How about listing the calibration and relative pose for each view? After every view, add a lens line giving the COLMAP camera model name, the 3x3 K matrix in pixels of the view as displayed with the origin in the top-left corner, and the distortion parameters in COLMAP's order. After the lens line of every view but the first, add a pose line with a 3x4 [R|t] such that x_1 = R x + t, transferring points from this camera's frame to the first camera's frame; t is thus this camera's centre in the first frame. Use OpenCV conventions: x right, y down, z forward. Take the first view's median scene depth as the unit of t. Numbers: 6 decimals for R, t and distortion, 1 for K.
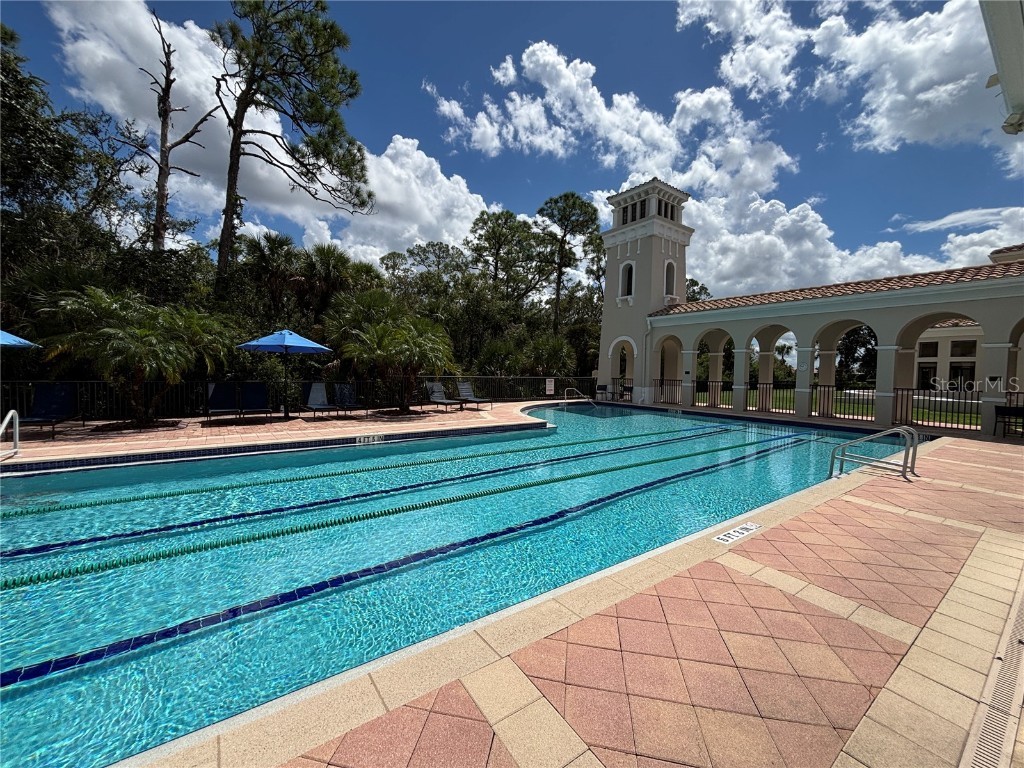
lens RADIAL K [[412.8, 0, 512.0], [0, 412.8, 384.0], [0, 0, 1]] dist [-0.000282, -0.000035]
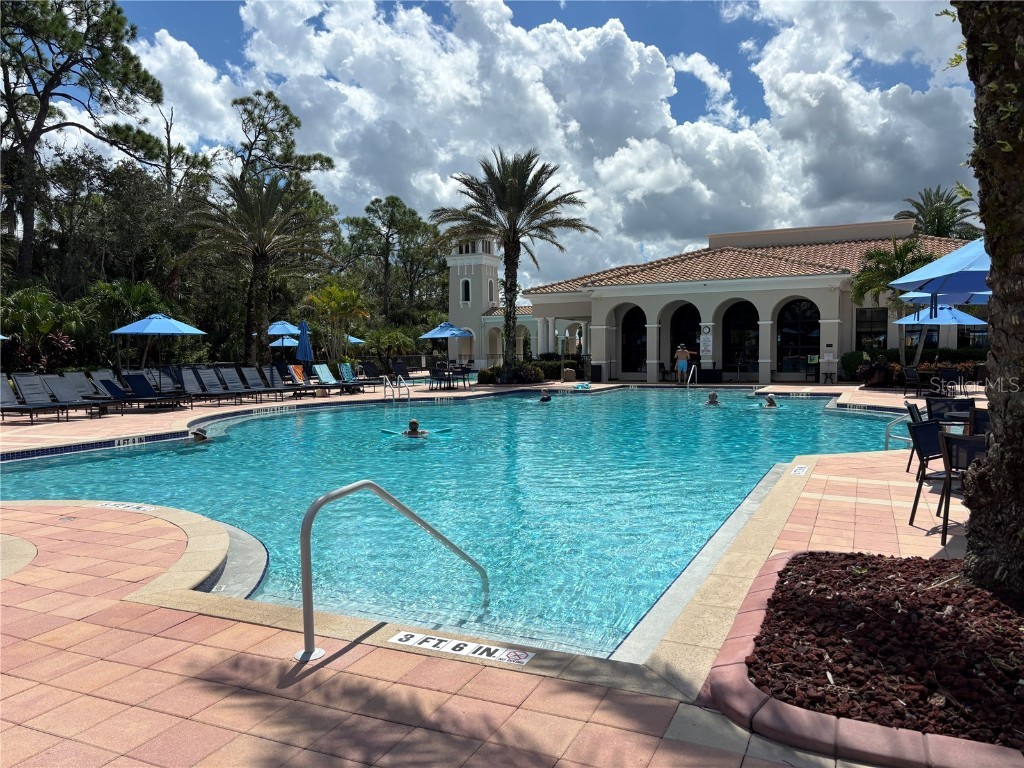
lens RADIAL K [[774.9, 0, 512.0], [0, 774.9, 384.0], [0, 0, 1]] dist [0.115475, -0.127721]
pose [[0.821399, -0.053956, 0.567796, -1.219613], [0.044921, 0.998543, 0.029903, 0.016486], [-0.568582, 0.000944, 0.822626, -1.448474]]
